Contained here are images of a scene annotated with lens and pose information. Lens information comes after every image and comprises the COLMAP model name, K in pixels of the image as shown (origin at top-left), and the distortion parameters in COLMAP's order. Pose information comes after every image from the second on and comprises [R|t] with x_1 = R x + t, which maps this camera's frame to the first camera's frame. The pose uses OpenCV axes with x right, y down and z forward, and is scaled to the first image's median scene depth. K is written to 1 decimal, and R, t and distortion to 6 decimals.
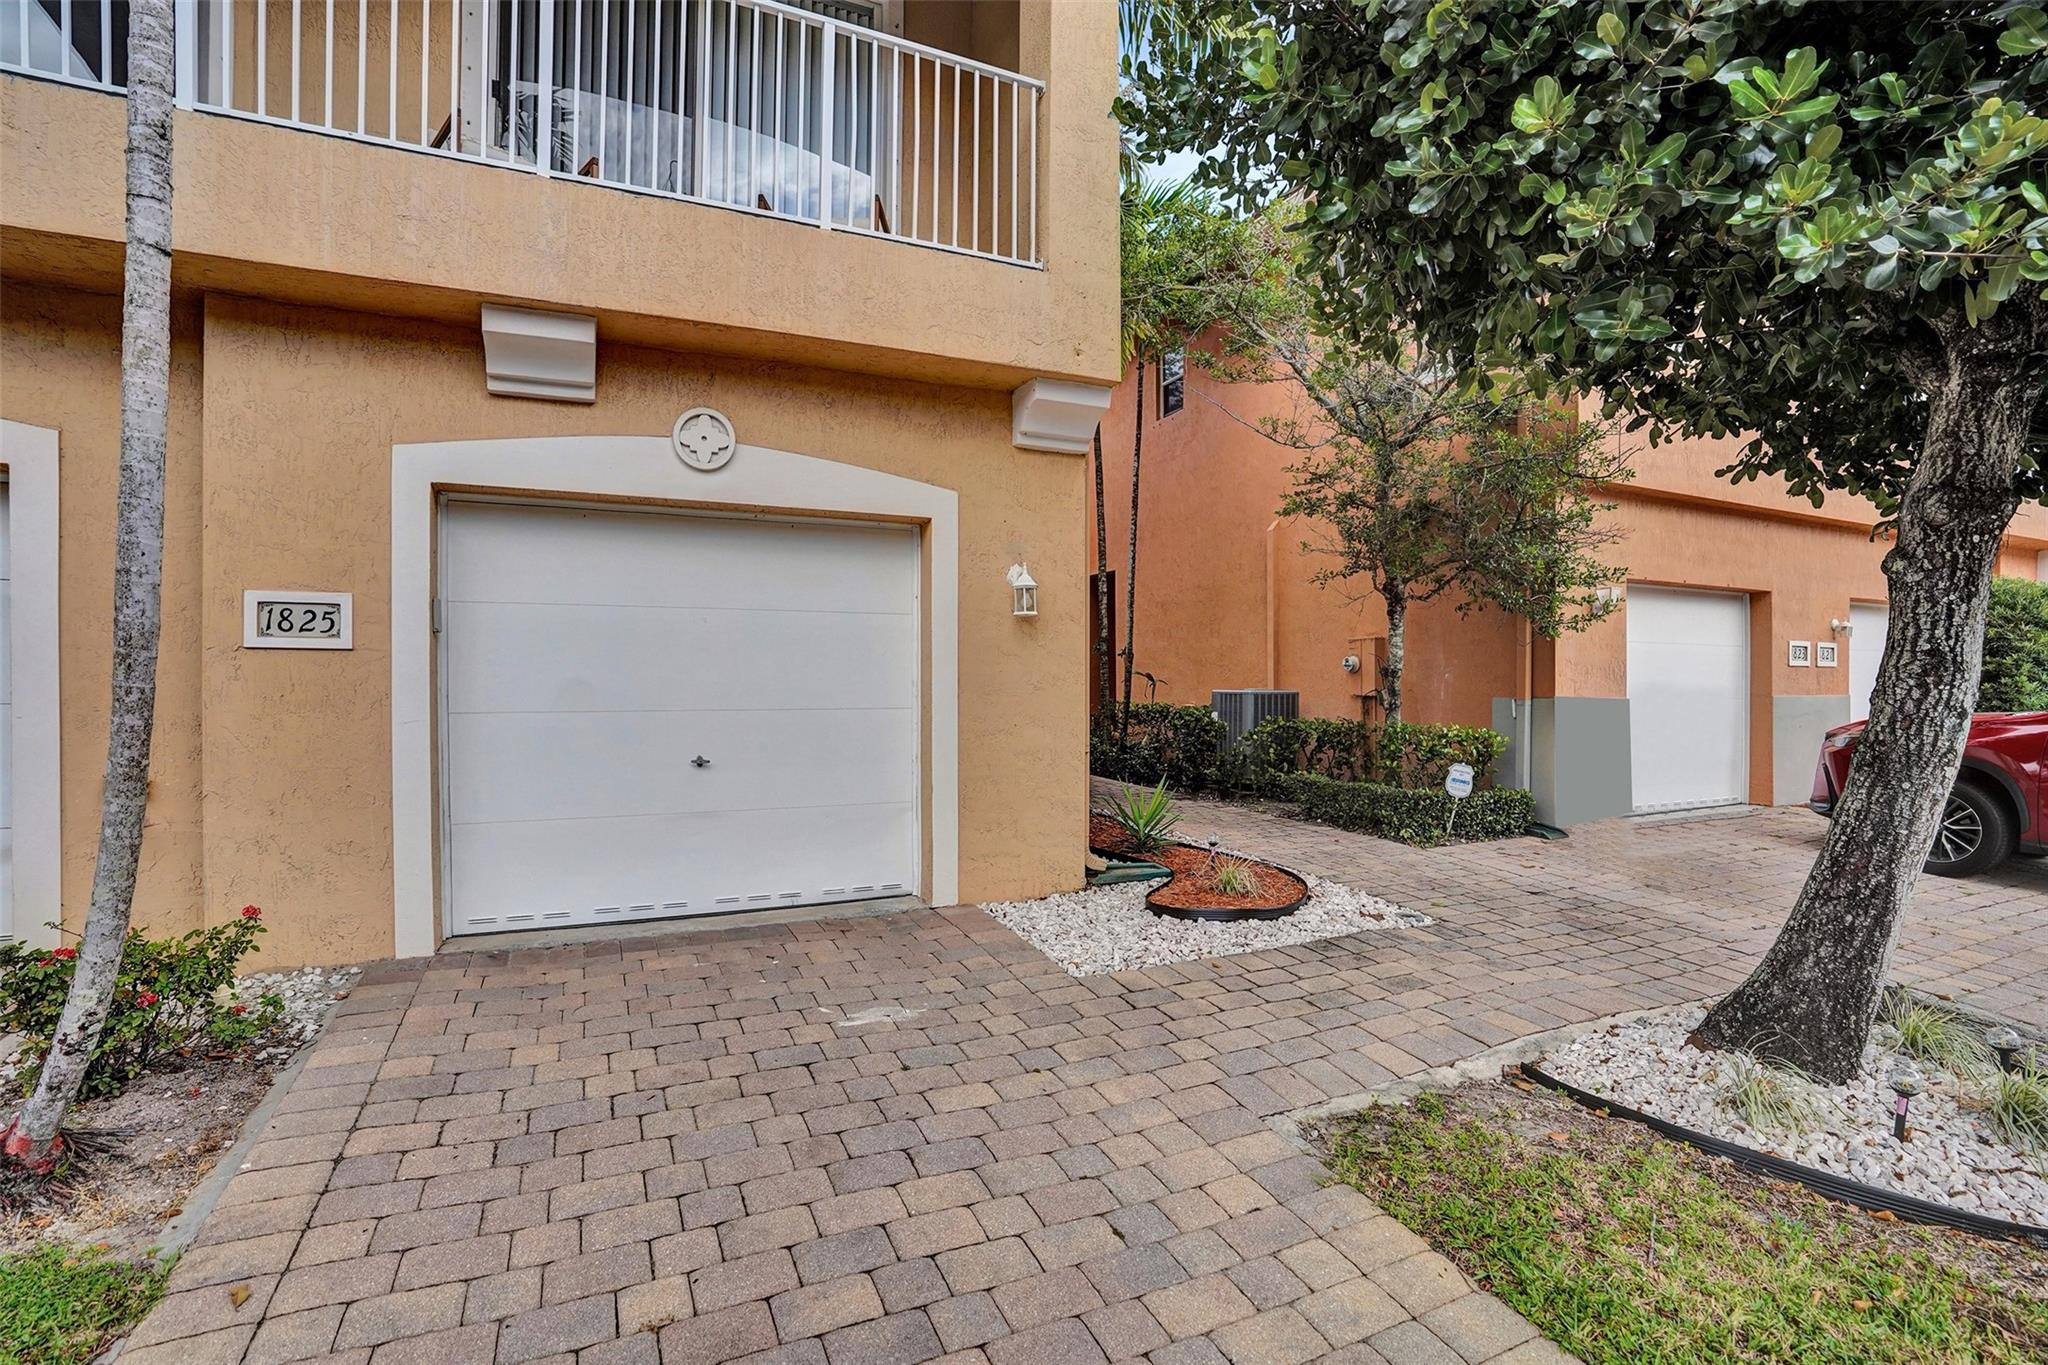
lens RADIAL K [[949.2, 0, 1024.0], [0, 949.2, 682.5], [0, 0, 1]] dist [-0.075559, 0.027757]
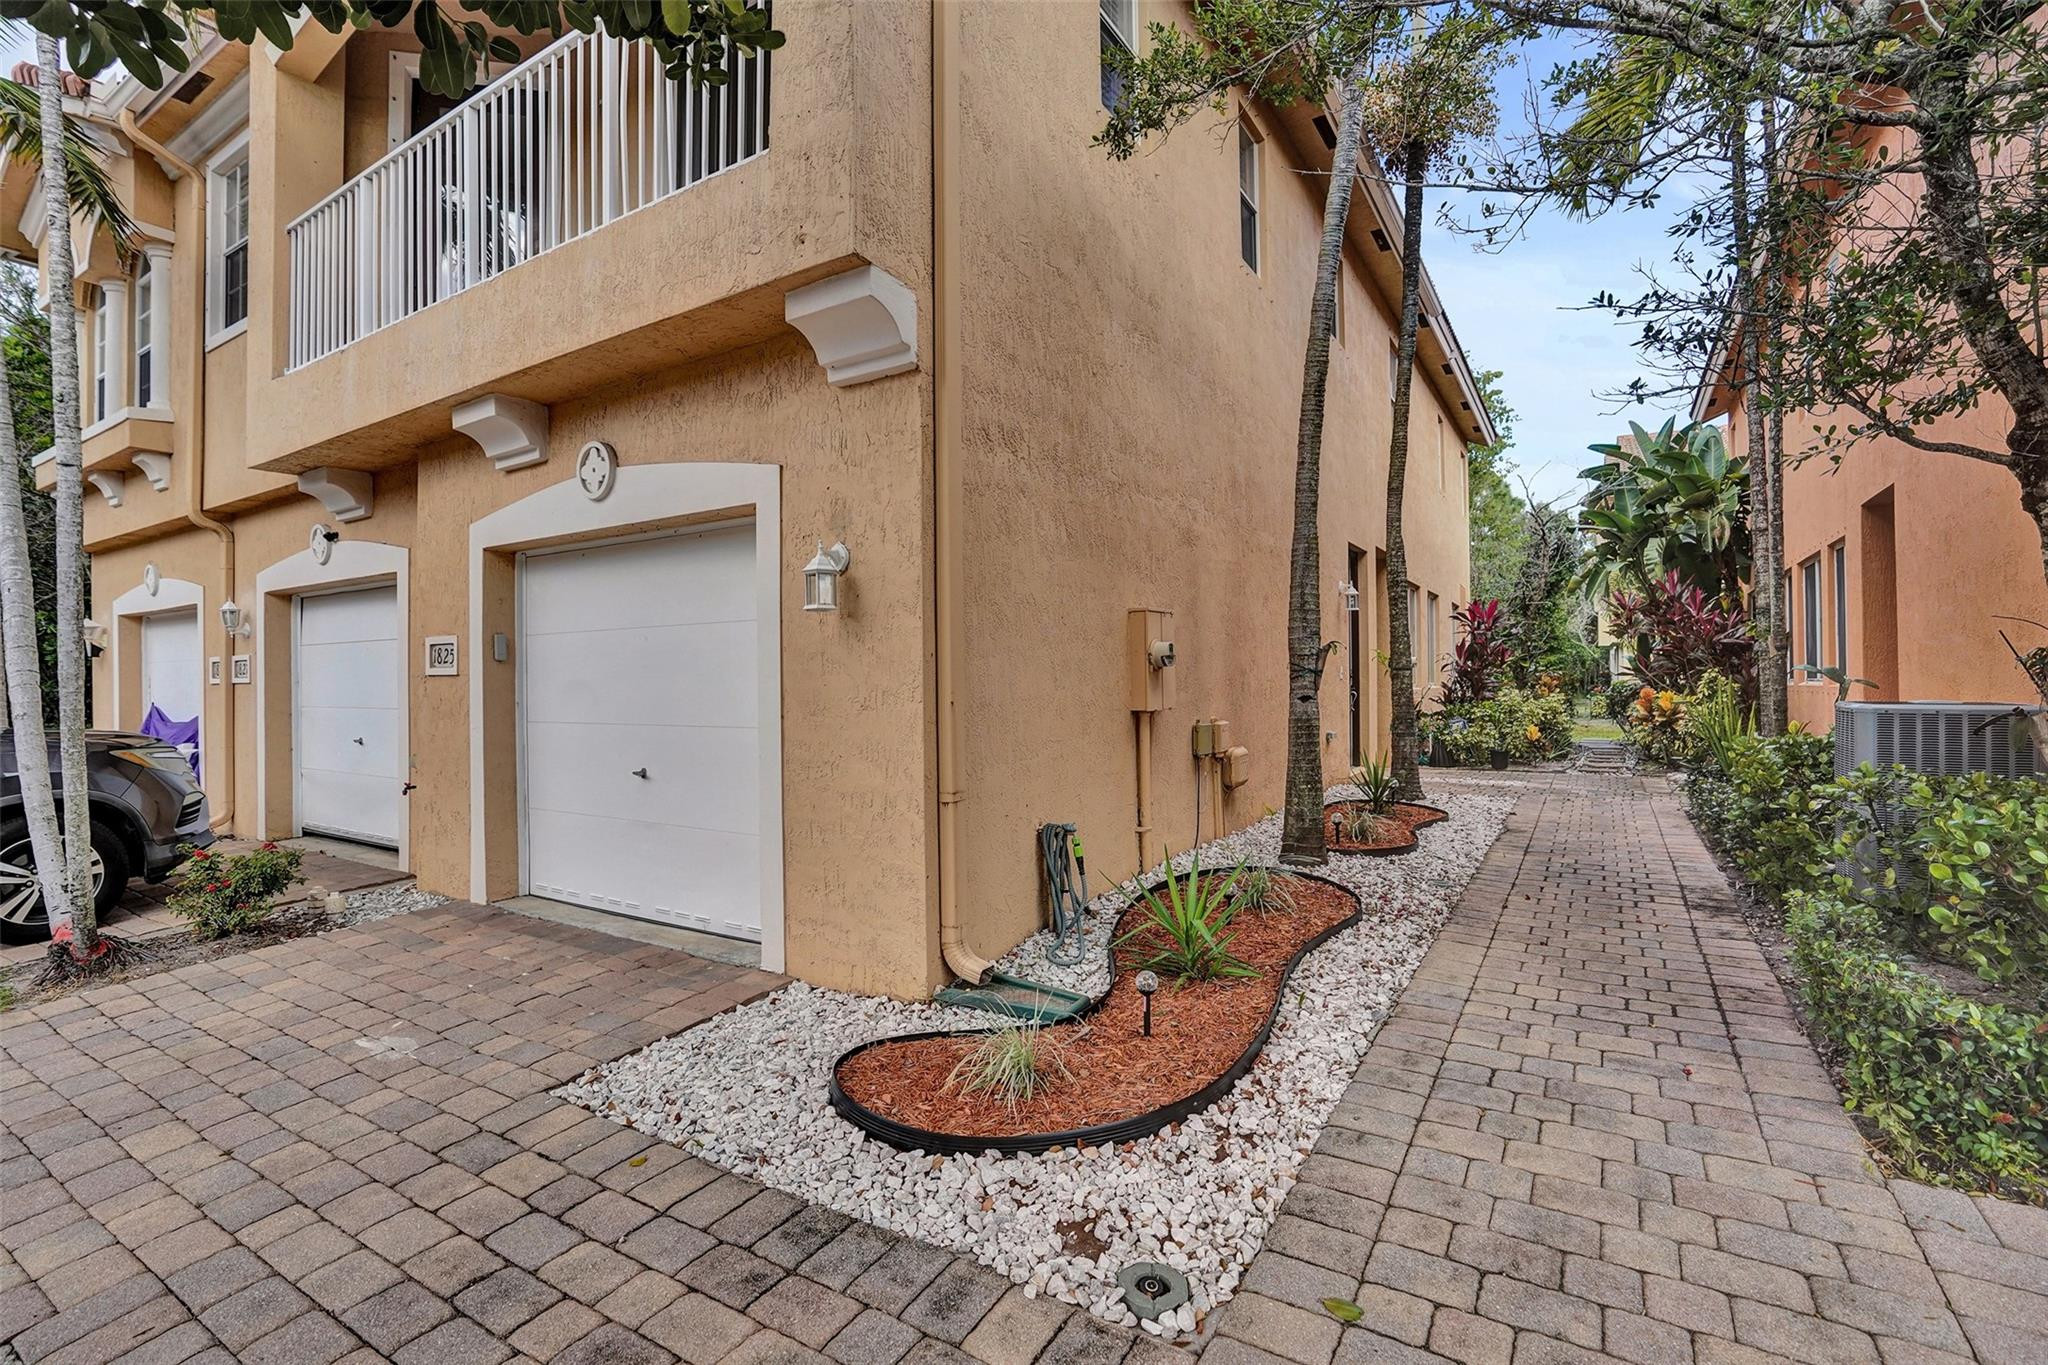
lens RADIAL K [[937.6, 0, 1024.0], [0, 937.6, 682.5], [0, 0, 1]] dist [-0.074076, 0.027754]
pose [[0.554527, -0.011254, -0.832089, 0.827941], [0.008308, 0.999934, -0.007987, -0.007733], [0.832124, -0.002484, 0.554584, 0.856168]]
